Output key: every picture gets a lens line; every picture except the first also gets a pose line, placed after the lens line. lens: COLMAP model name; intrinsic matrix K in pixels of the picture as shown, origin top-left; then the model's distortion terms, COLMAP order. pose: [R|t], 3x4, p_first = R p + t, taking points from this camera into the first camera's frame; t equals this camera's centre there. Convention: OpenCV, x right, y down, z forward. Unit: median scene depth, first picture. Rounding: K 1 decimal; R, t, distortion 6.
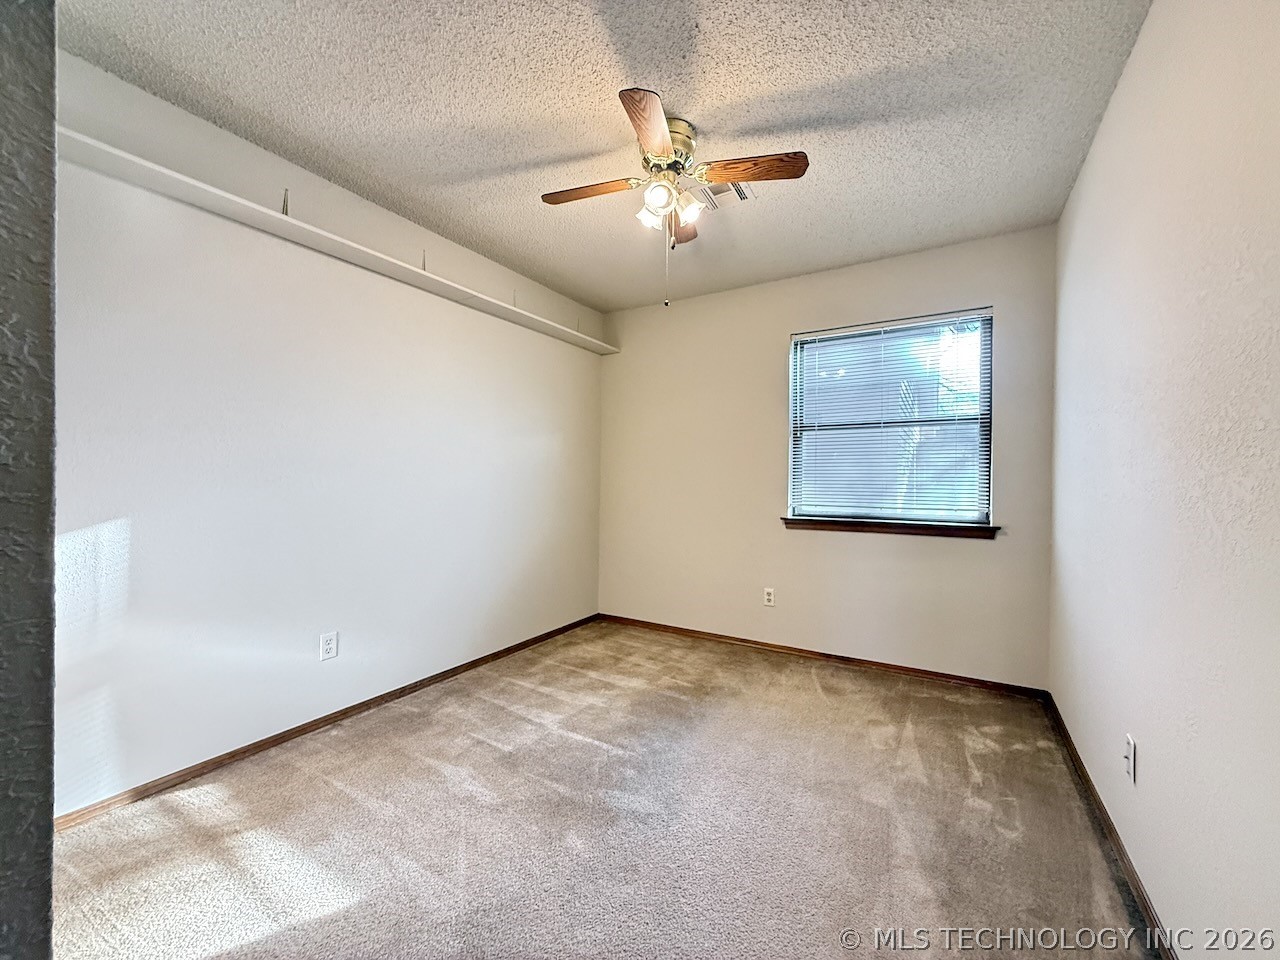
lens RADIAL K [[508.4, 0, 642.5], [0, 508.4, 480.1], [0, 0, 1]] dist [-0.000256, 0.000303]
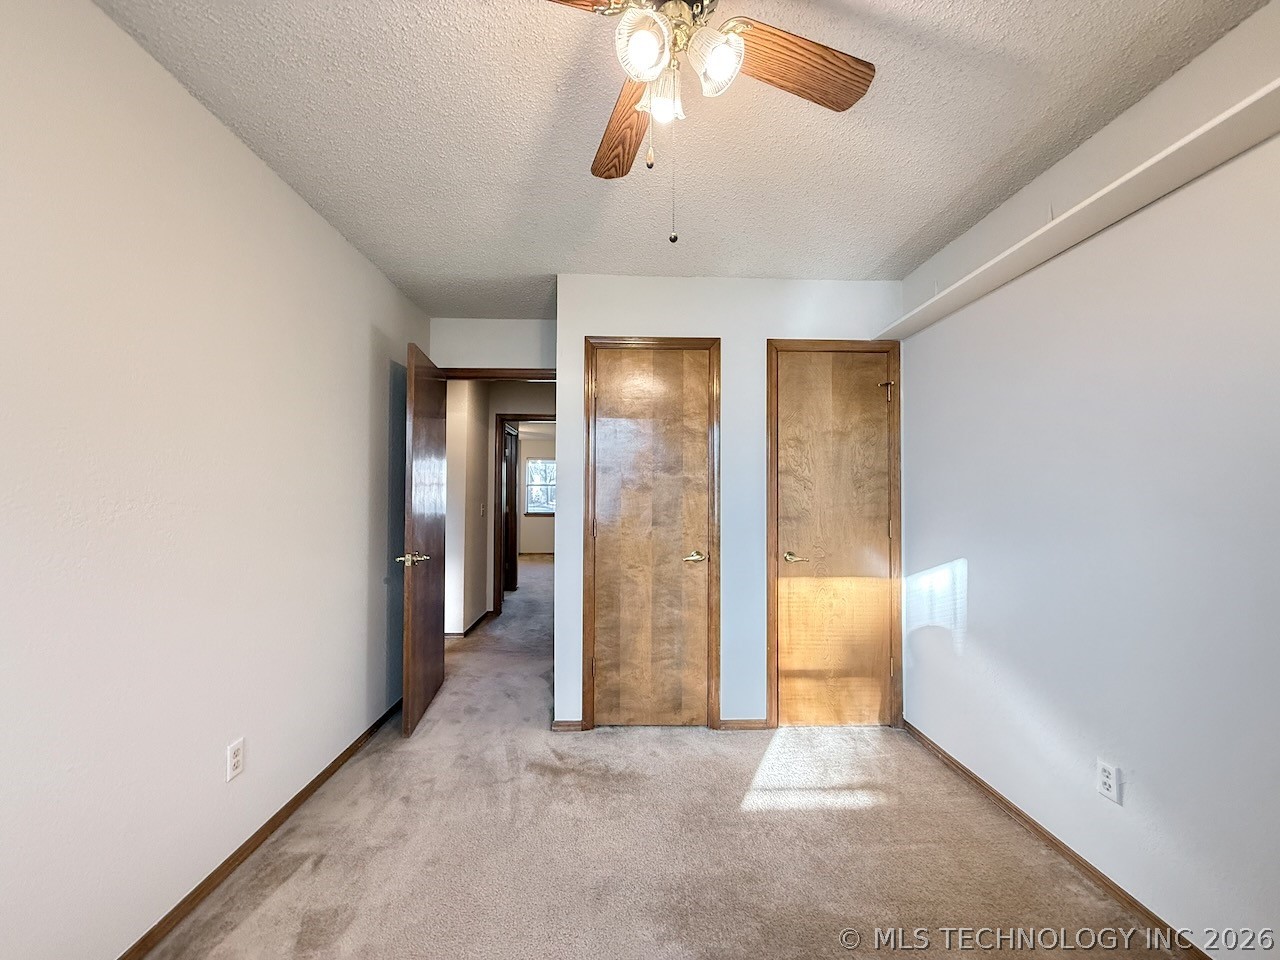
lens RADIAL K [[508.4, 0, 635.4], [0, 508.4, 484.6], [0, 0, 1]] dist [-0.000256, 0.000303]
pose [[-0.841350, -0.023103, -0.539996, 0.319510], [-0.012129, 0.999641, -0.023870, -0.057058], [0.540354, -0.013534, -0.841329, 1.236533]]
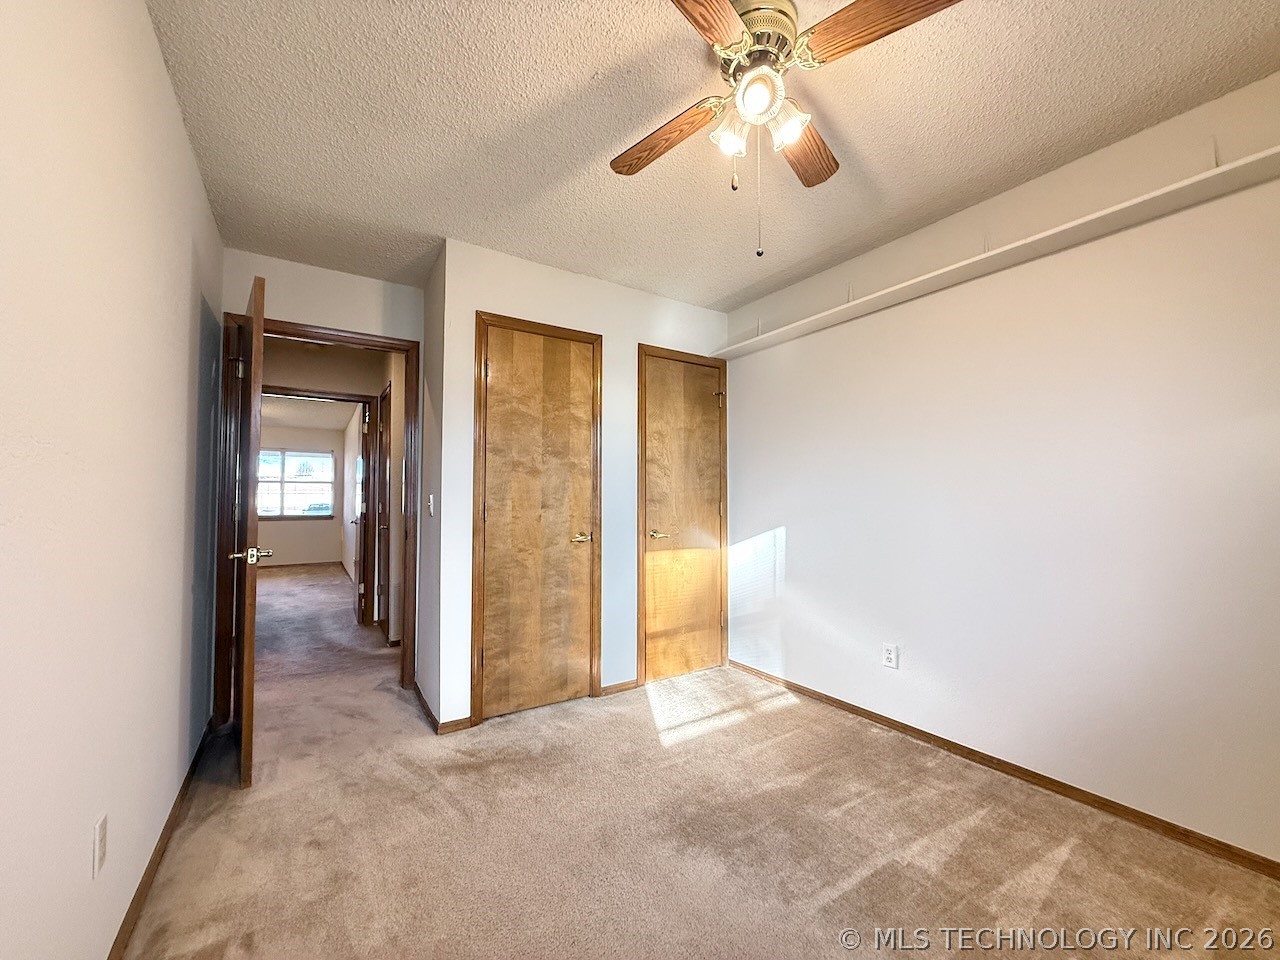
lens RADIAL K [[508.4, 0, 636.0], [0, 508.4, 484.0], [0, 0, 1]] dist [-0.000256, 0.000303]
pose [[-0.438600, -0.036609, -0.897936, 0.631356], [-0.004150, 0.999242, -0.038713, -0.002451], [0.898673, -0.013253, -0.438419, 0.987656]]
